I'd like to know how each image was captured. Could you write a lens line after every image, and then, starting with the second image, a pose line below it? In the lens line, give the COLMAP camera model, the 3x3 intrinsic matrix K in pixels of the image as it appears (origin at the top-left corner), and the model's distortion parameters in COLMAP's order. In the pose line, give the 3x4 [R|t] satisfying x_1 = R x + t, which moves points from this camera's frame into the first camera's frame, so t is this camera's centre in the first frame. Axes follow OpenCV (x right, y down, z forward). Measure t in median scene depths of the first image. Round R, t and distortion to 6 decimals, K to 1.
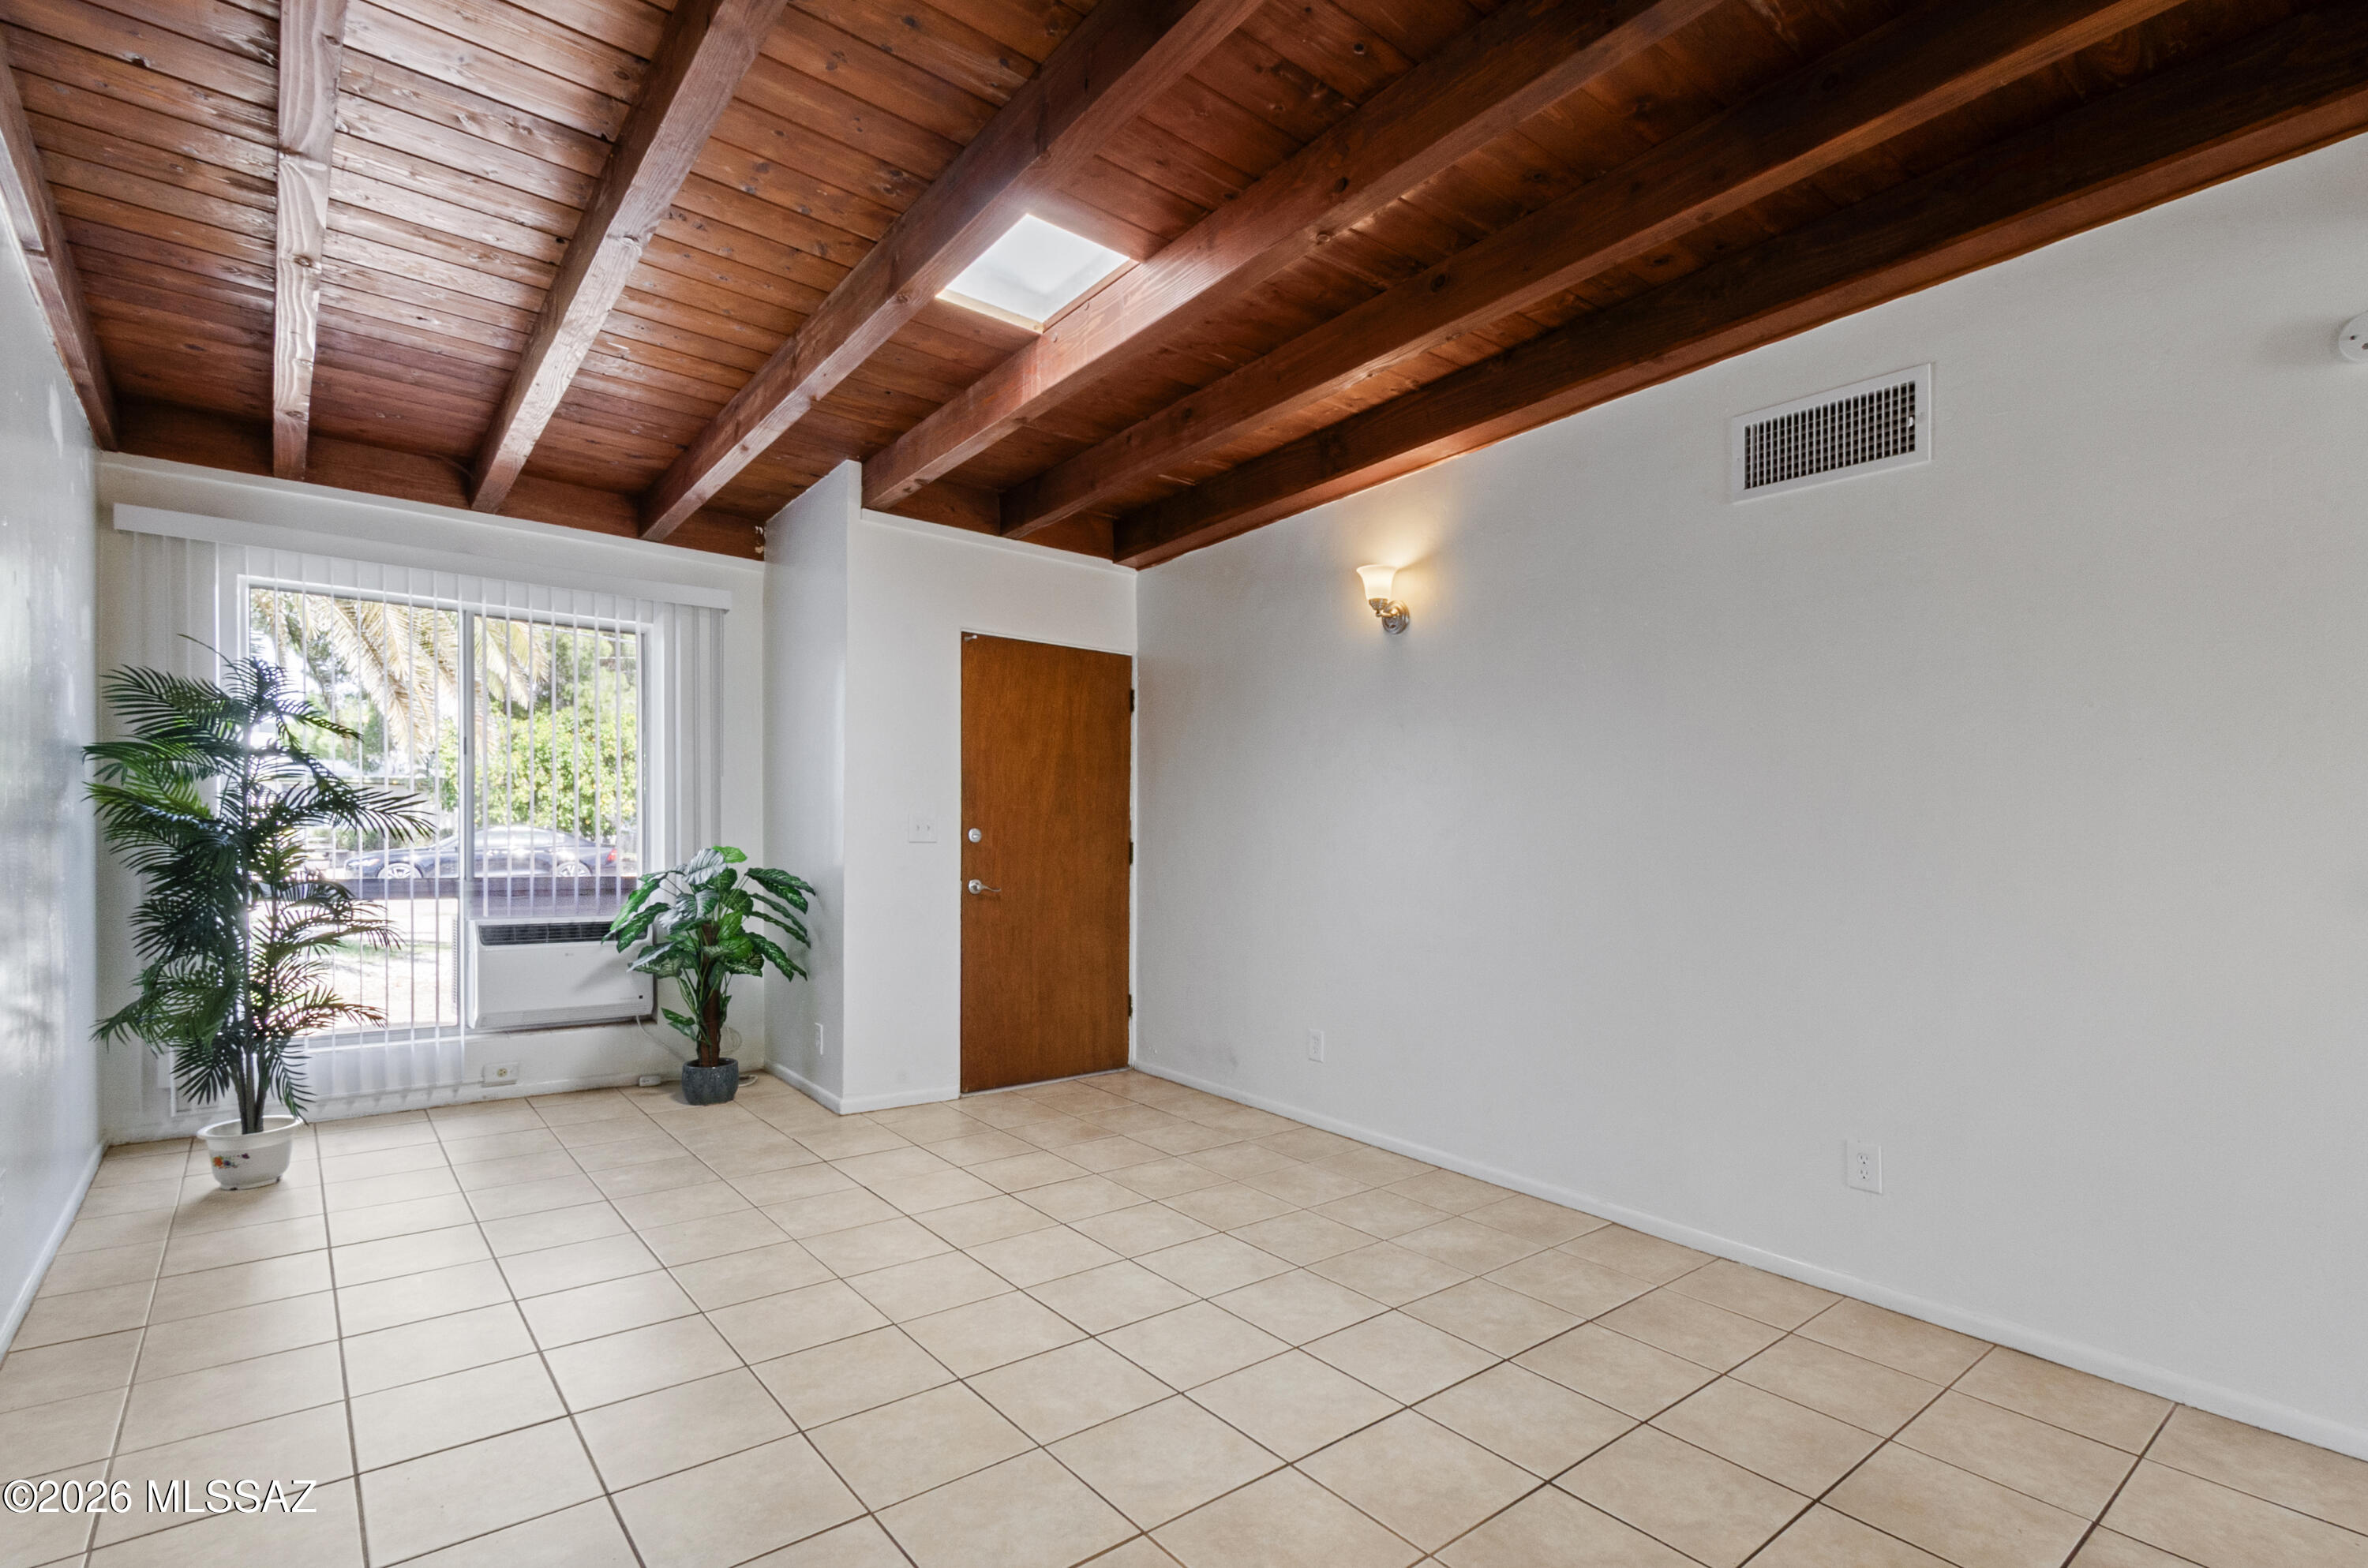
lens RADIAL K [[1126.3, 0, 1205.2], [0, 1126.3, 824.8], [0, 0, 1]] dist [-0.002220, -0.000229]
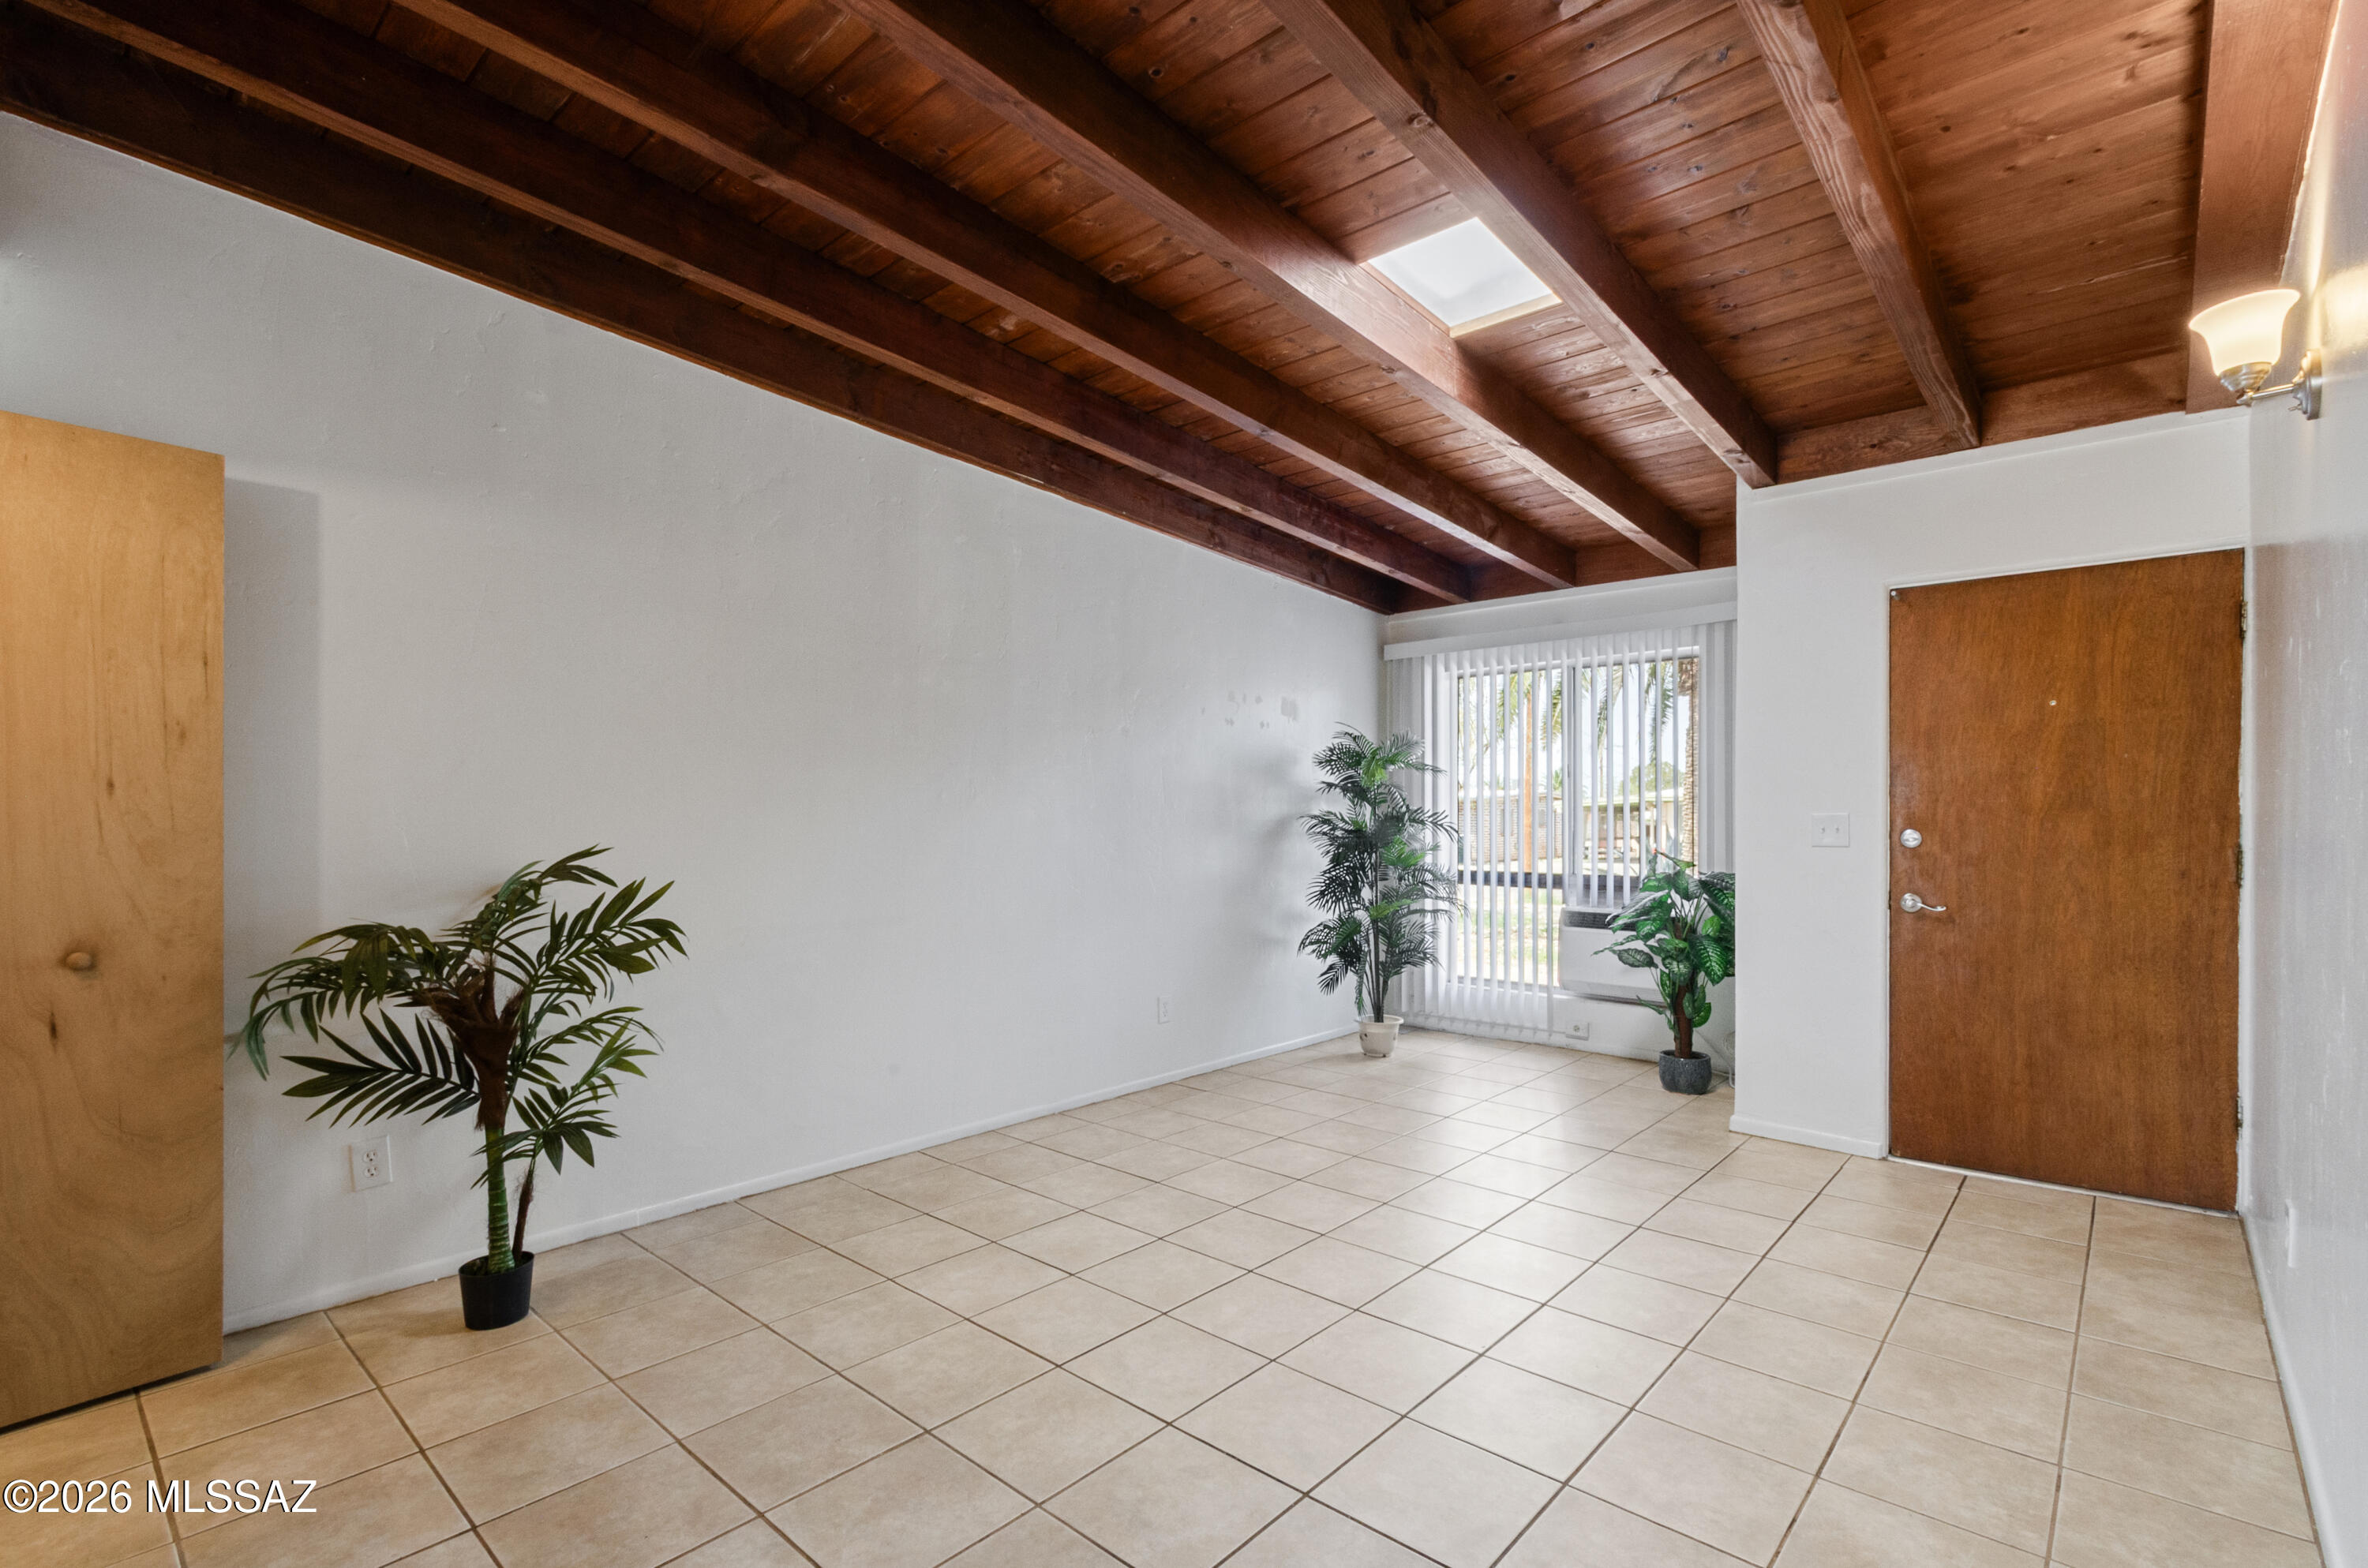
lens RADIAL K [[1054.4, 0, 1189.0], [0, 1054.4, 826.4], [0, 0, 1]] dist [-0.001444, -0.000053]
pose [[0.149241, -0.016685, -0.988660, 0.472202], [0.001748, 0.999861, -0.016610, 0.012472], [0.988799, 0.000751, 0.149250, 0.389294]]
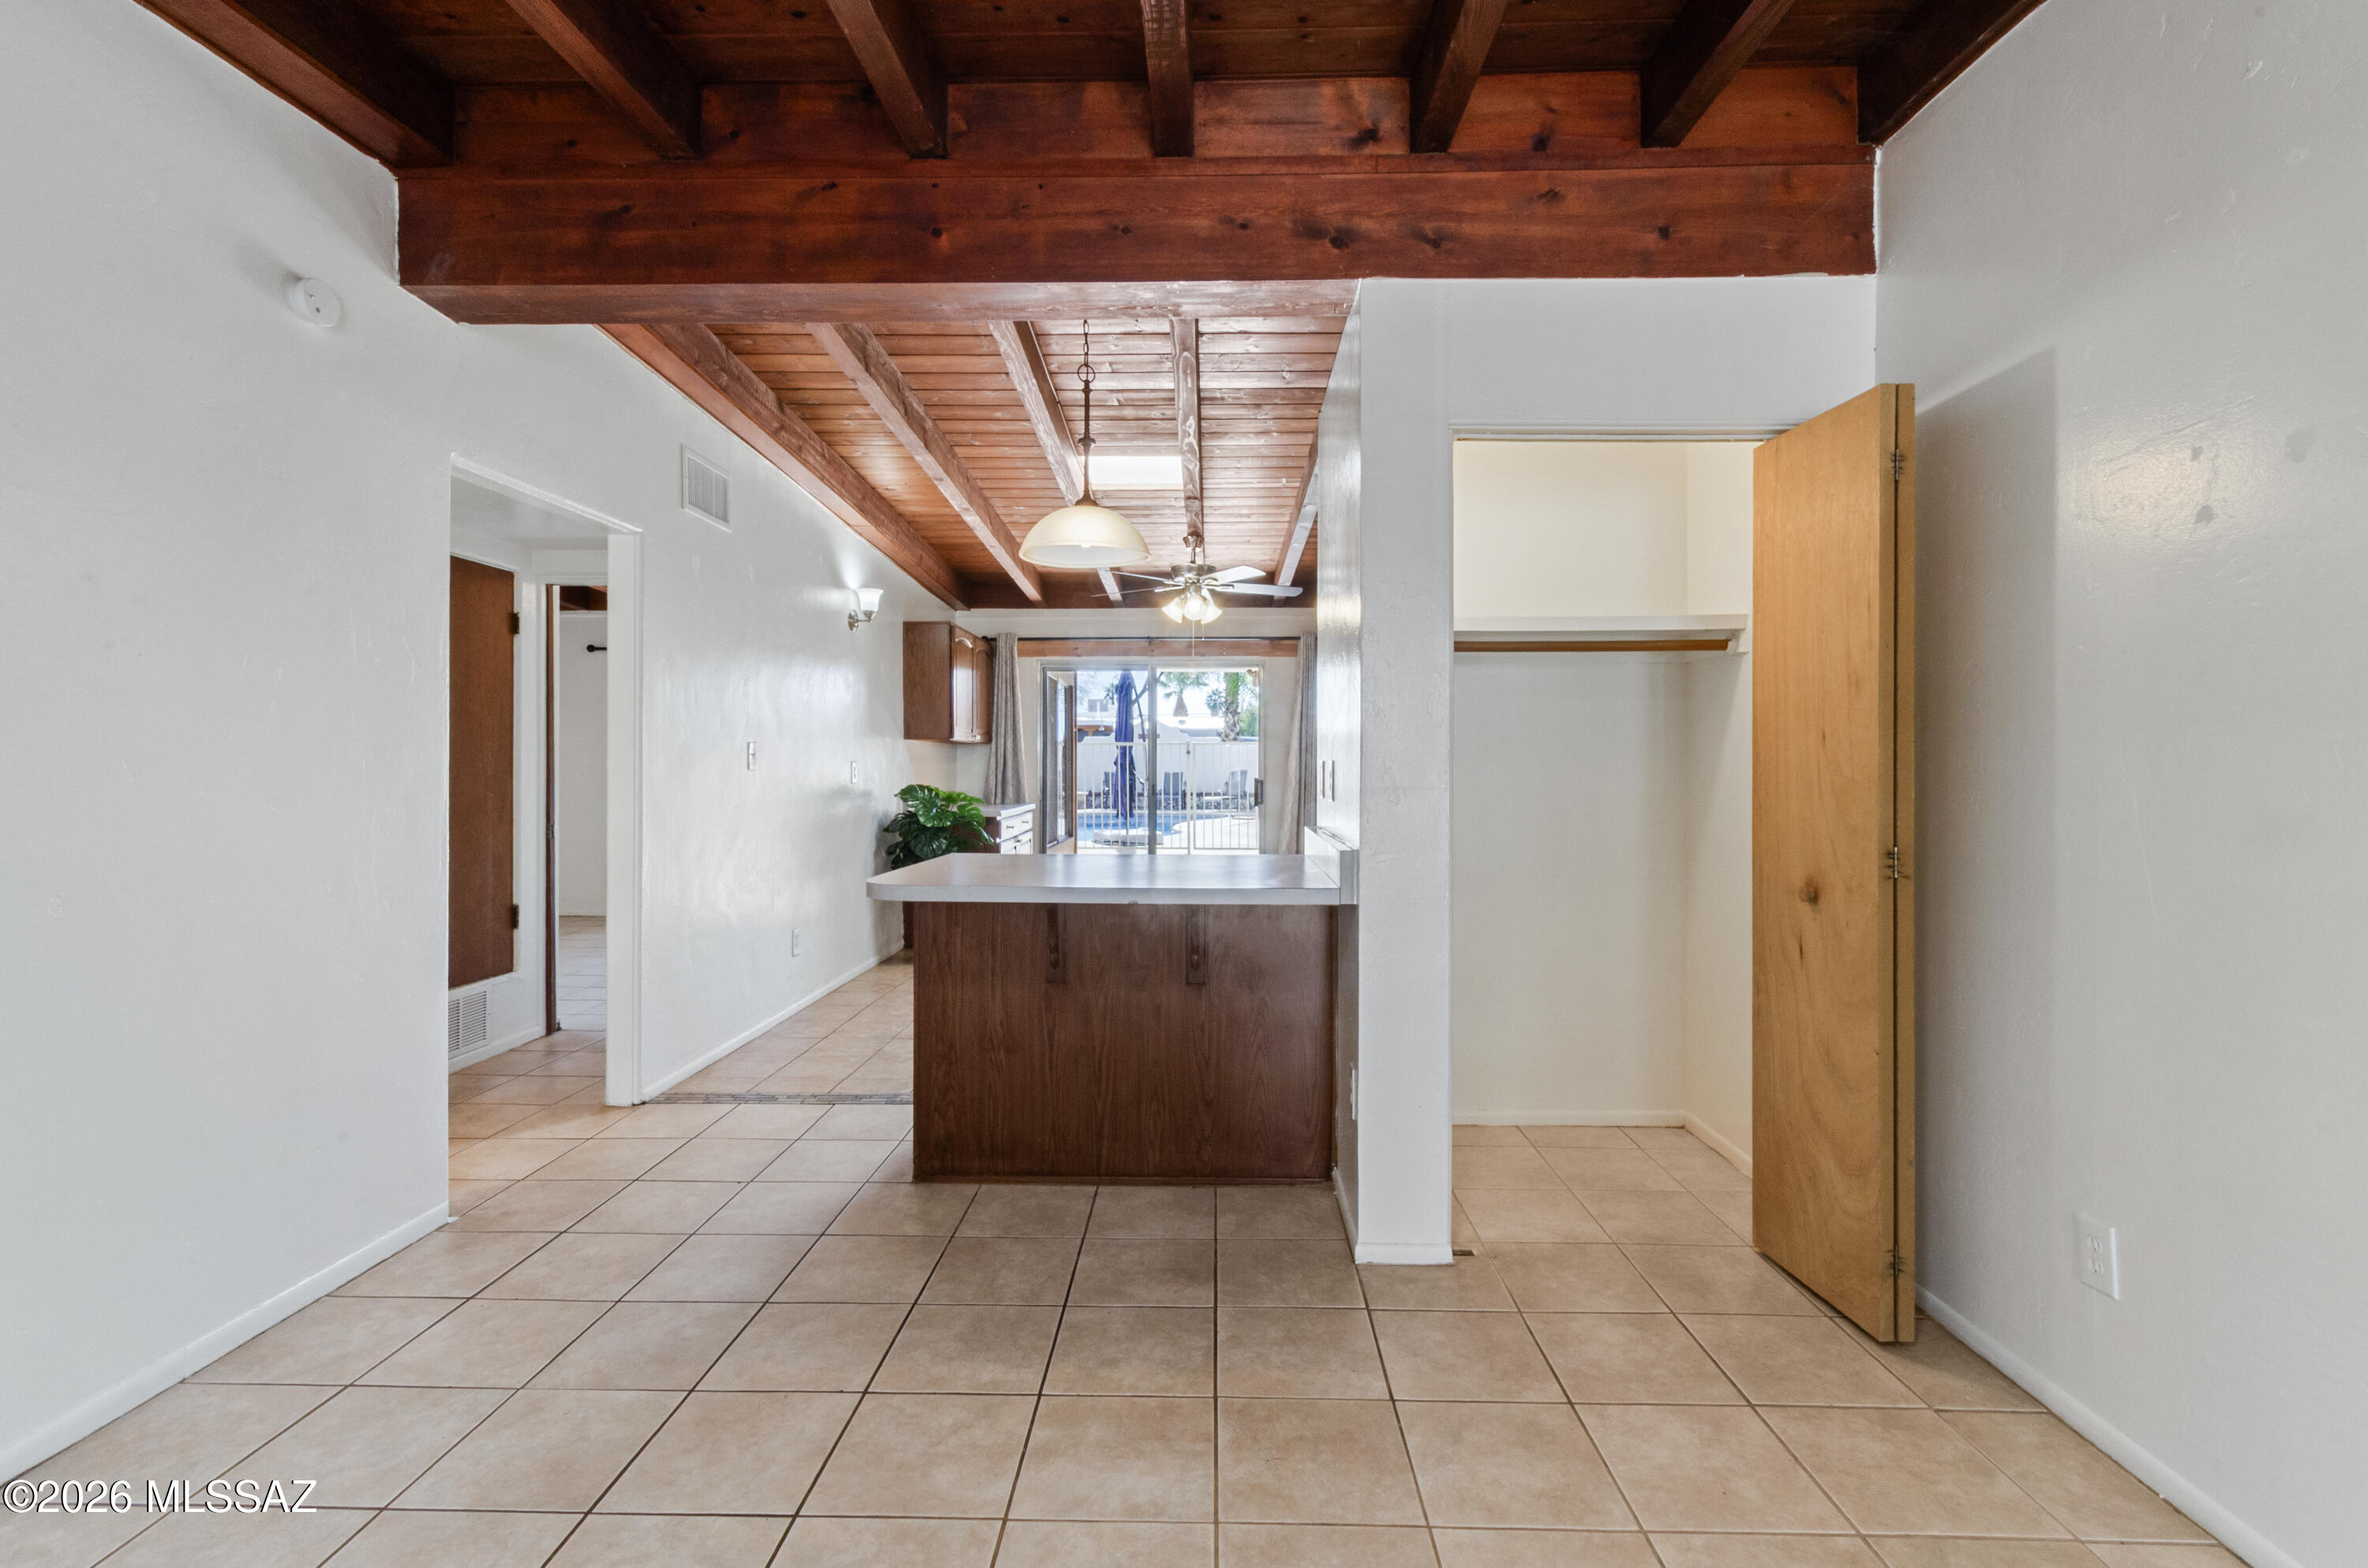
lens RADIAL K [[1061.9, 0, 1198.4], [0, 1061.9, 761.3], [0, 0, 1]] dist [-0.000036, 0.000100]
pose [[-0.752364, -0.017426, 0.658517, -0.152718], [-0.016476, 0.999835, 0.007635, -0.001155], [-0.658542, -0.005106, -0.752527, 0.563907]]
